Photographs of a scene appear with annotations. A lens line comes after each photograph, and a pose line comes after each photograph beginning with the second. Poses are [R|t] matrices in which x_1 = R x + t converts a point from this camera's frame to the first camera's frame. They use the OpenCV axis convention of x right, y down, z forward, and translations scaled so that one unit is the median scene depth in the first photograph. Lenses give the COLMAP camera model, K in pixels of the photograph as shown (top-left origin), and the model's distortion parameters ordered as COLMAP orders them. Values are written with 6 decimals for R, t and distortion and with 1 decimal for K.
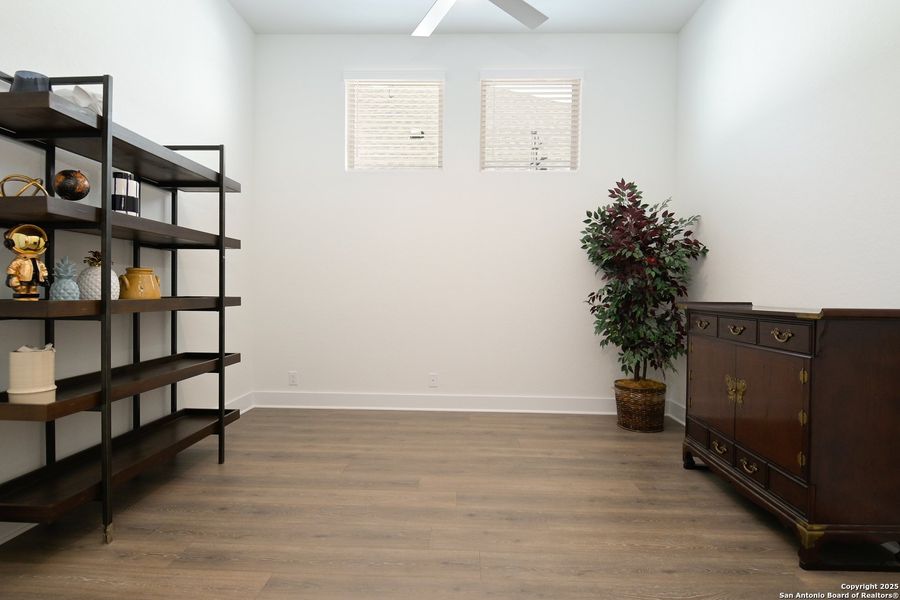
lens RADIAL K [[476.9, 0, 450.0], [0, 476.9, 300.0], [0, 0, 1]] dist [0.015238, -0.000943]
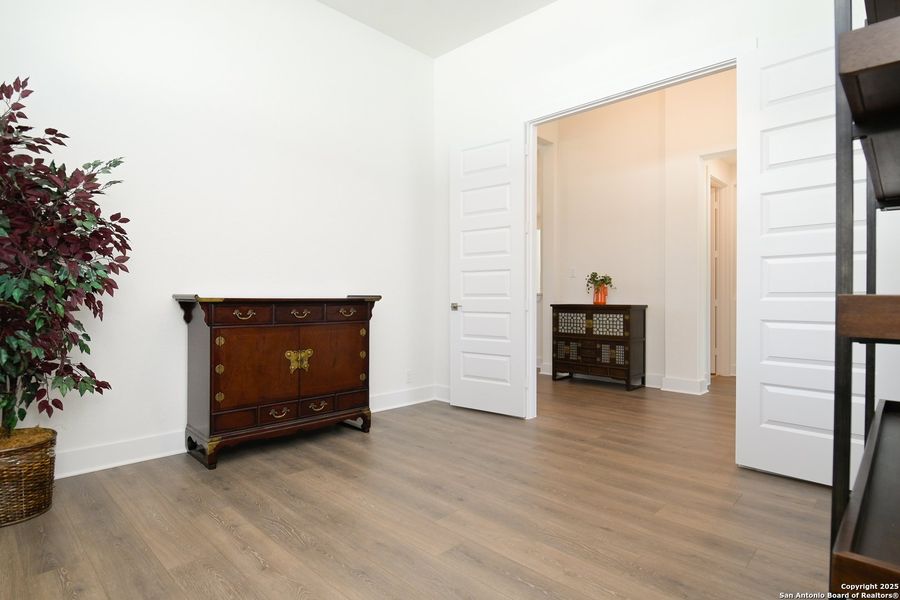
lens RADIAL K [[476.9, 0, 450.0], [0, 476.9, 300.0], [0, 0, 1]] dist [0.015238, -0.000943]
pose [[-0.738907, -0.018099, 0.673564, -0.598057], [-0.002822, 0.999714, 0.023767, -0.010476], [-0.673802, 0.015660, -0.738746, 1.676773]]
